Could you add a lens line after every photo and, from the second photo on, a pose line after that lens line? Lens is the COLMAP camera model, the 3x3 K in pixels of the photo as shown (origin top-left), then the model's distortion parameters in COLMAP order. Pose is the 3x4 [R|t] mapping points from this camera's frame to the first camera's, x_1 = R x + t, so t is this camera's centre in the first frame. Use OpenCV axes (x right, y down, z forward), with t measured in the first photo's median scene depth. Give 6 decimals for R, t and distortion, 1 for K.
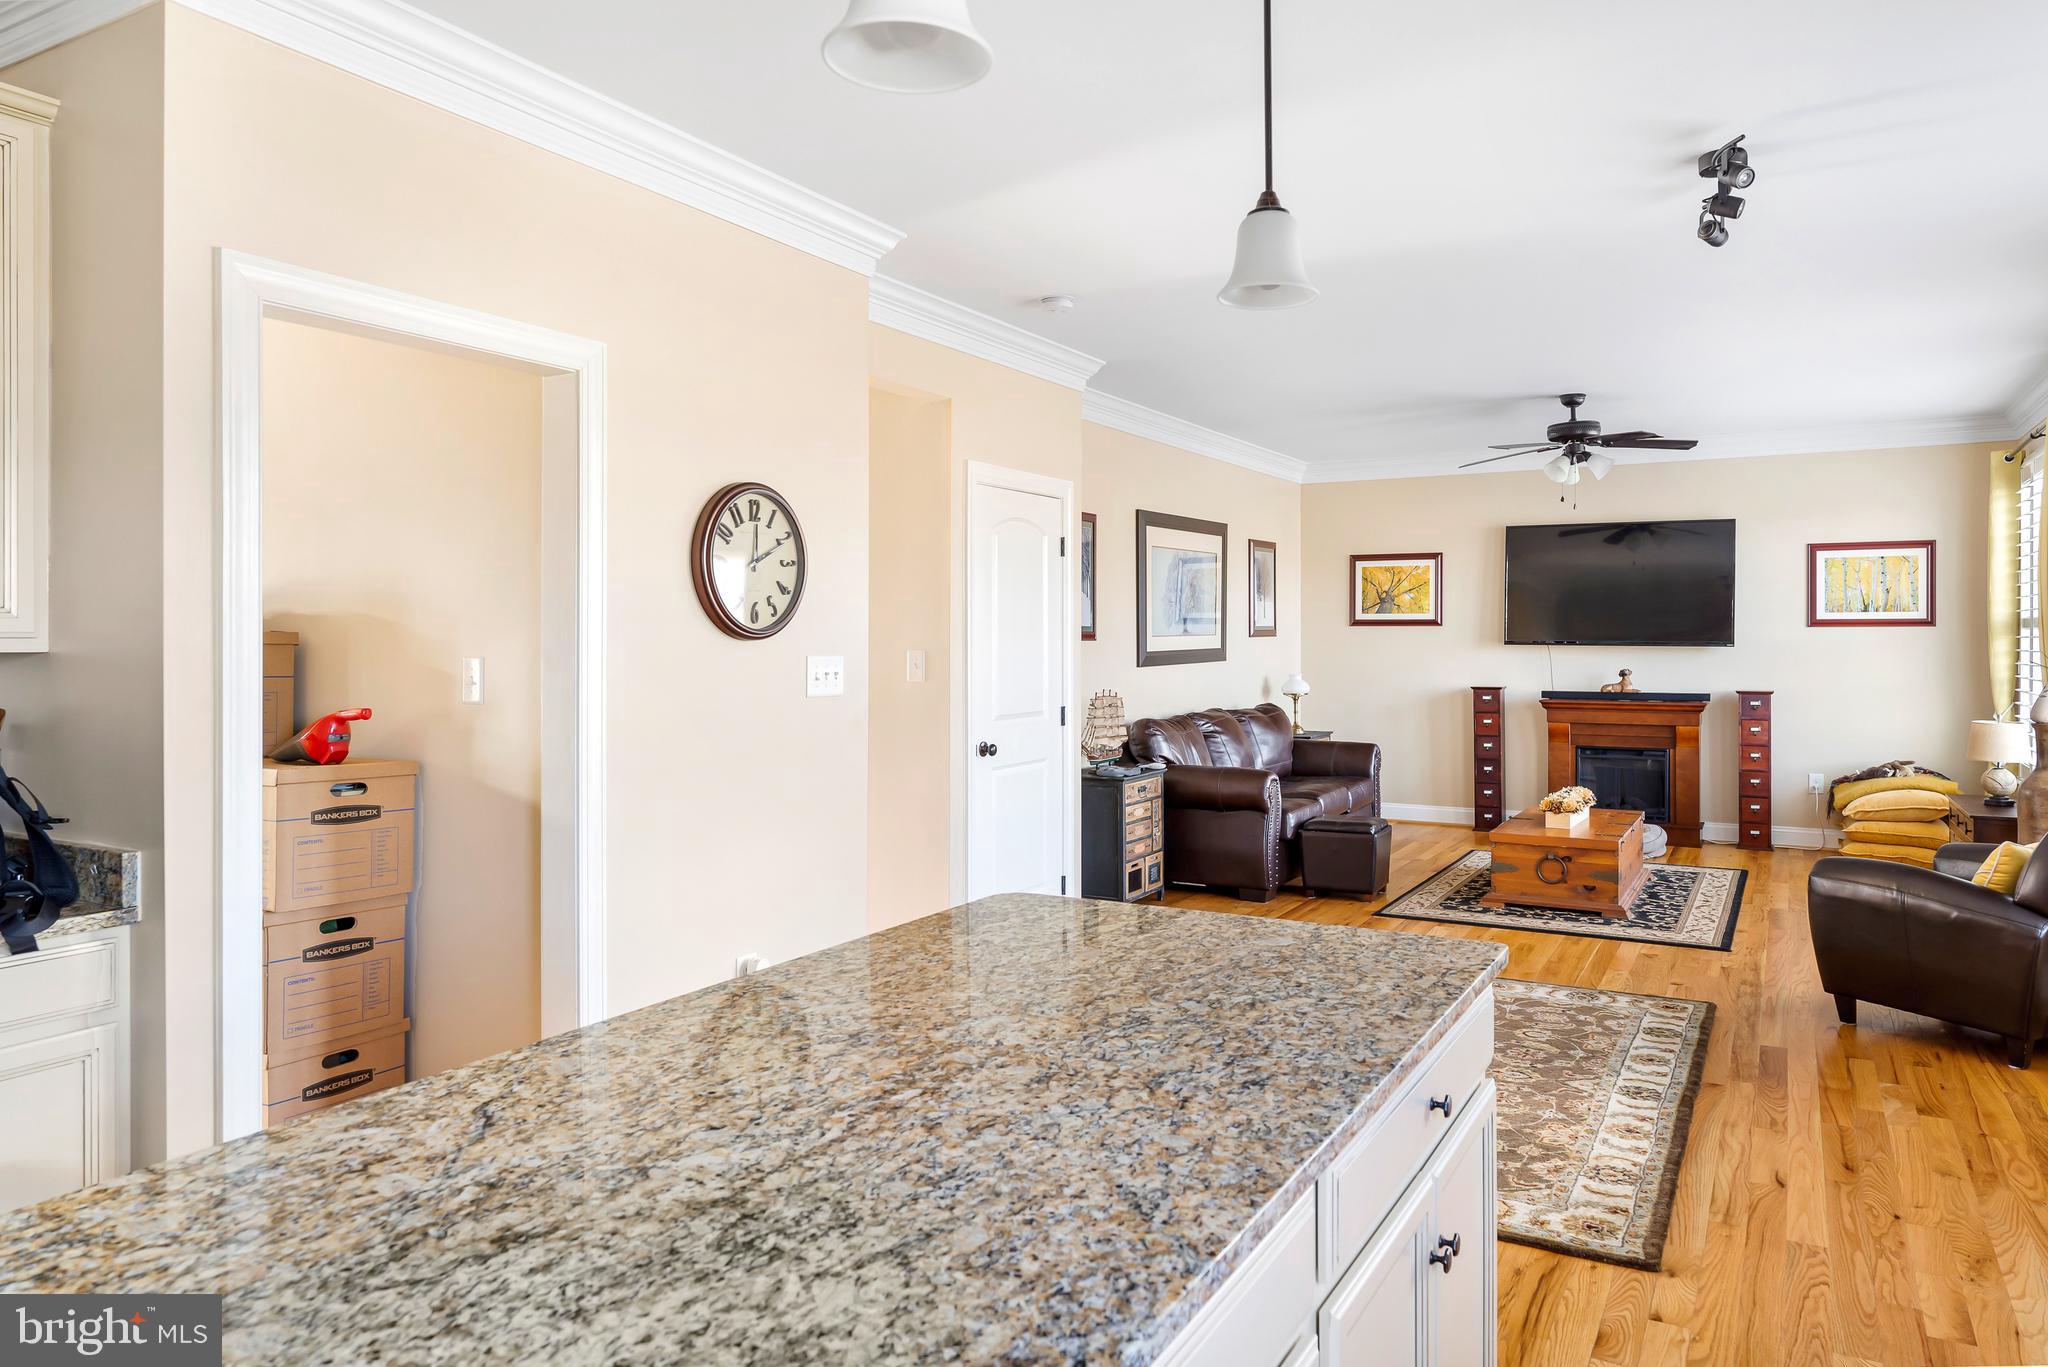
lens RADIAL K [[1347.8, 0, 1024.5], [0, 1347.8, 670.8], [0, 0, 1]] dist [0.001767, -0.000028]
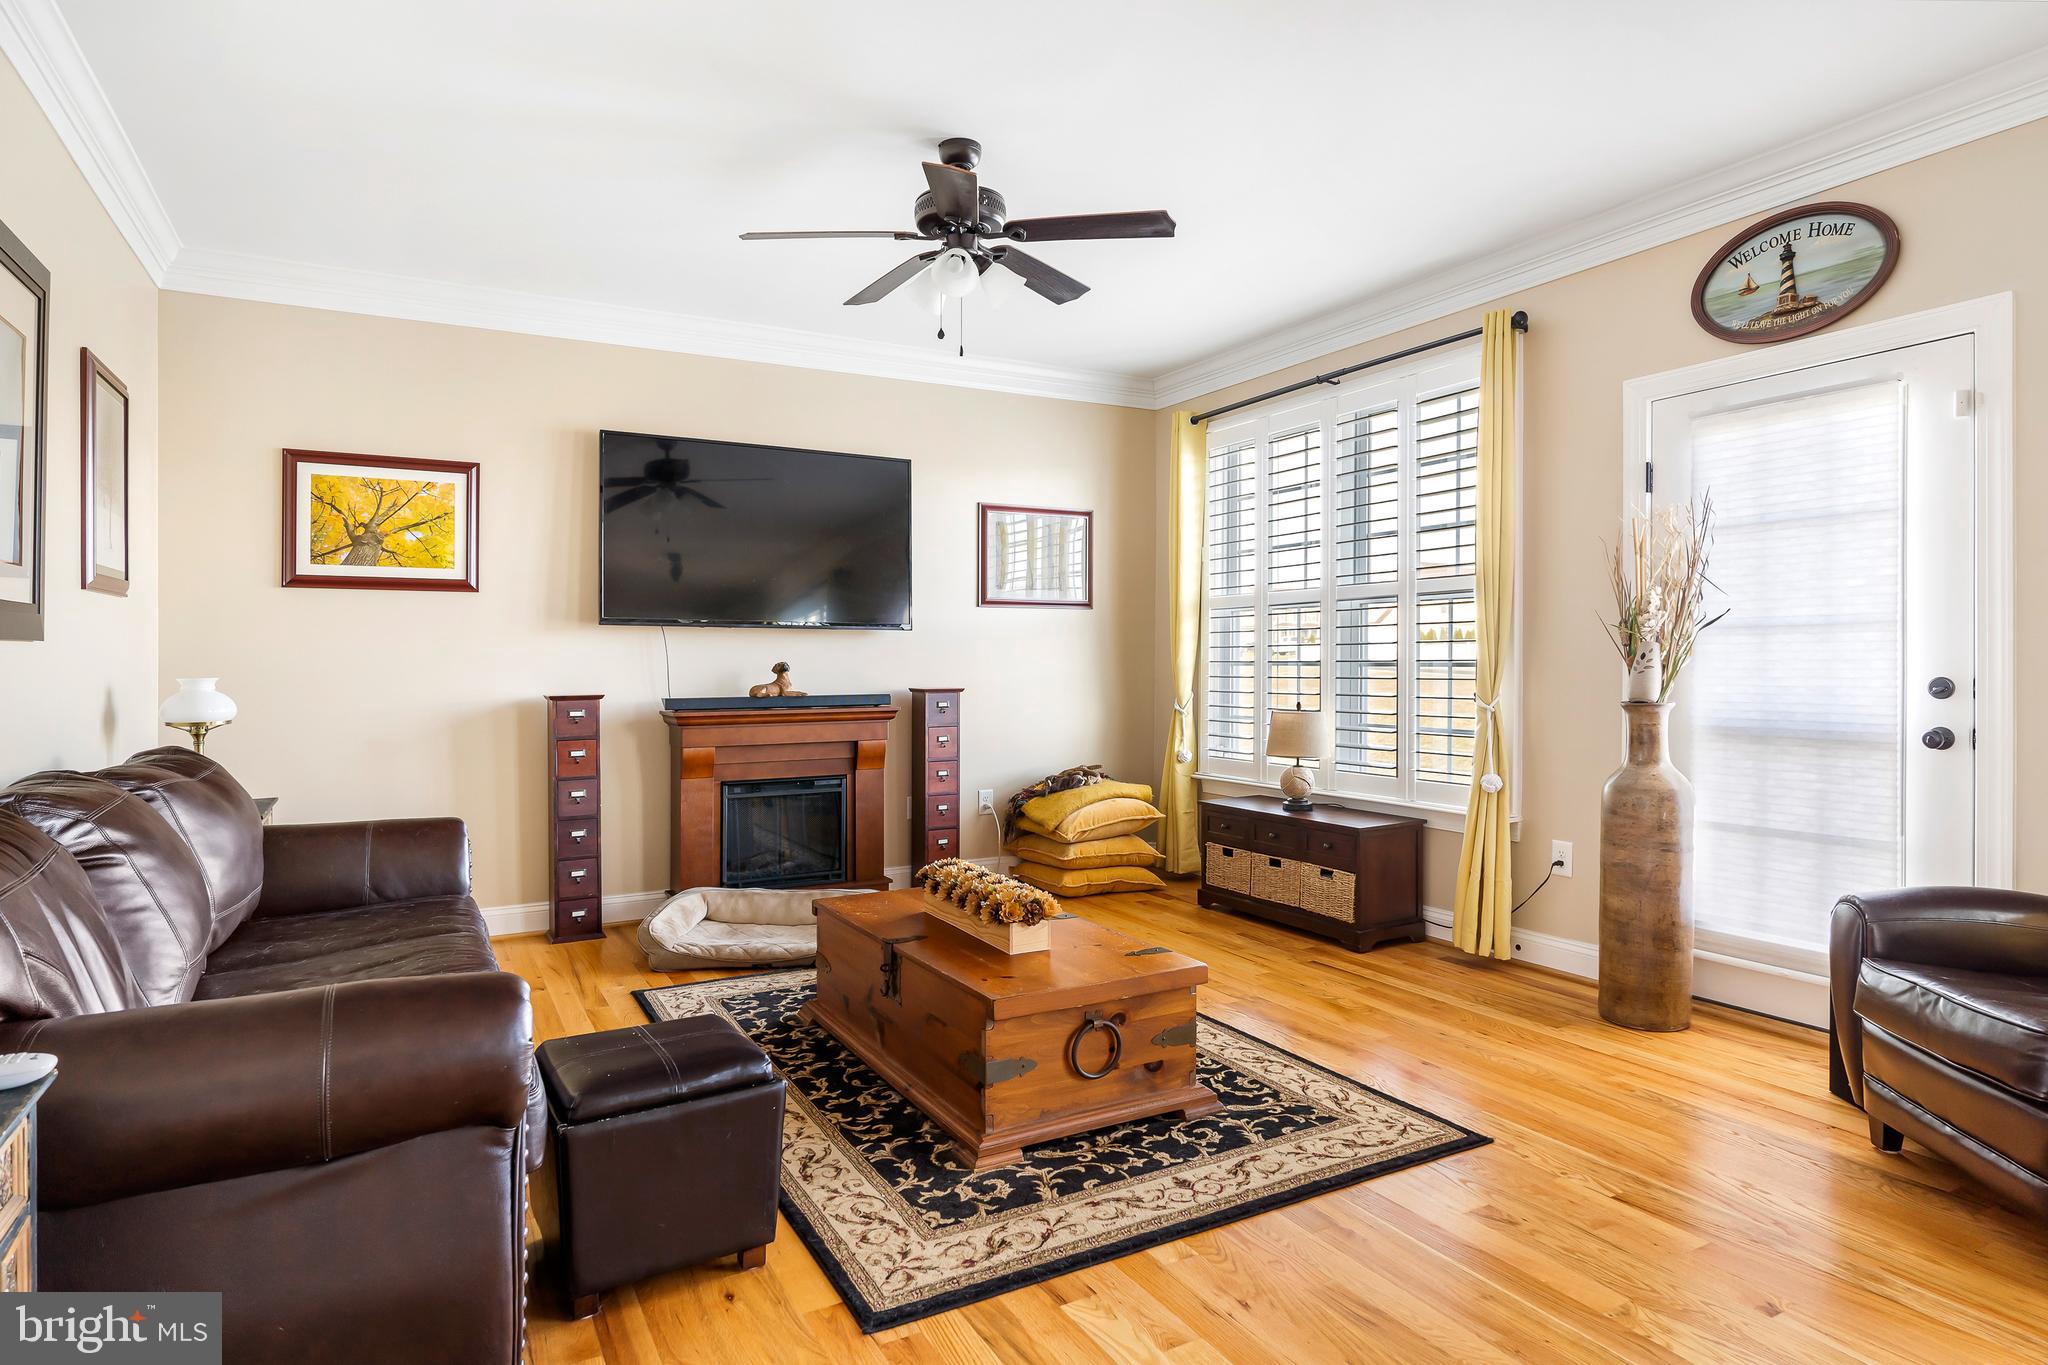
lens RADIAL K [[1115.2, 0, 1030.1], [0, 1115.2, 665.6], [0, 0, 1]] dist [-0.019293, 0.000393]
pose [[0.511854, -0.002986, 0.859067, 0.027161], [0.026595, 0.999570, -0.012372, 0.010743], [-0.858661, 0.029179, 0.511713, 0.602579]]
